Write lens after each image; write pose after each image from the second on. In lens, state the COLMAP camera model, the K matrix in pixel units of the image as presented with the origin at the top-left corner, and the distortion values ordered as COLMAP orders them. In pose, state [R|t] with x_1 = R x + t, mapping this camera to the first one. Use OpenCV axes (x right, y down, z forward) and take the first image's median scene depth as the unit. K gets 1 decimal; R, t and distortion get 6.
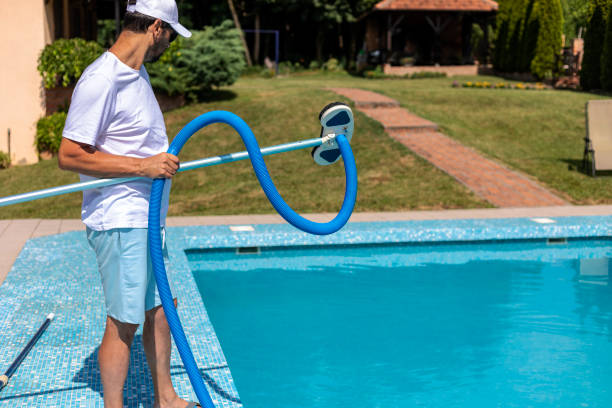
lens RADIAL K [[881.1, 0, 306.0], [0, 881.1, 204.0], [0, 0, 1]] dist [0.011396, 0.022430]
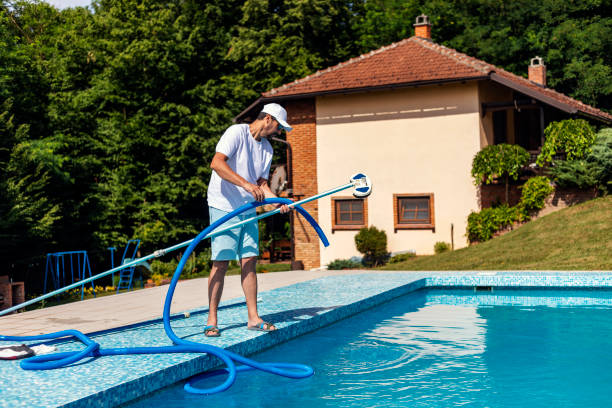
lens RADIAL K [[881.1, 0, 306.0], [0, 881.1, 204.0], [0, 0, 1]] dist [0.011396, 0.022430]
pose [[0.816920, -0.036759, -0.575579, 0.354482], [-0.039203, 0.992120, -0.119002, 0.071358], [0.575417, 0.119779, 0.809041, -0.135372]]
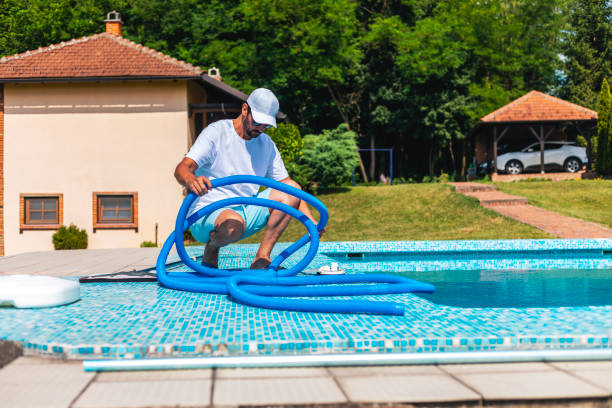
lens RADIAL K [[881.1, 0, 306.0], [0, 881.1, 204.0], [0, 0, 1]] dist [0.011396, 0.022430]
pose [[0.990466, -0.026069, -0.135269, 0.030571], [0.004672, 0.987723, -0.156143, 0.138845], [0.137678, 0.154023, 0.978428, -0.216345]]
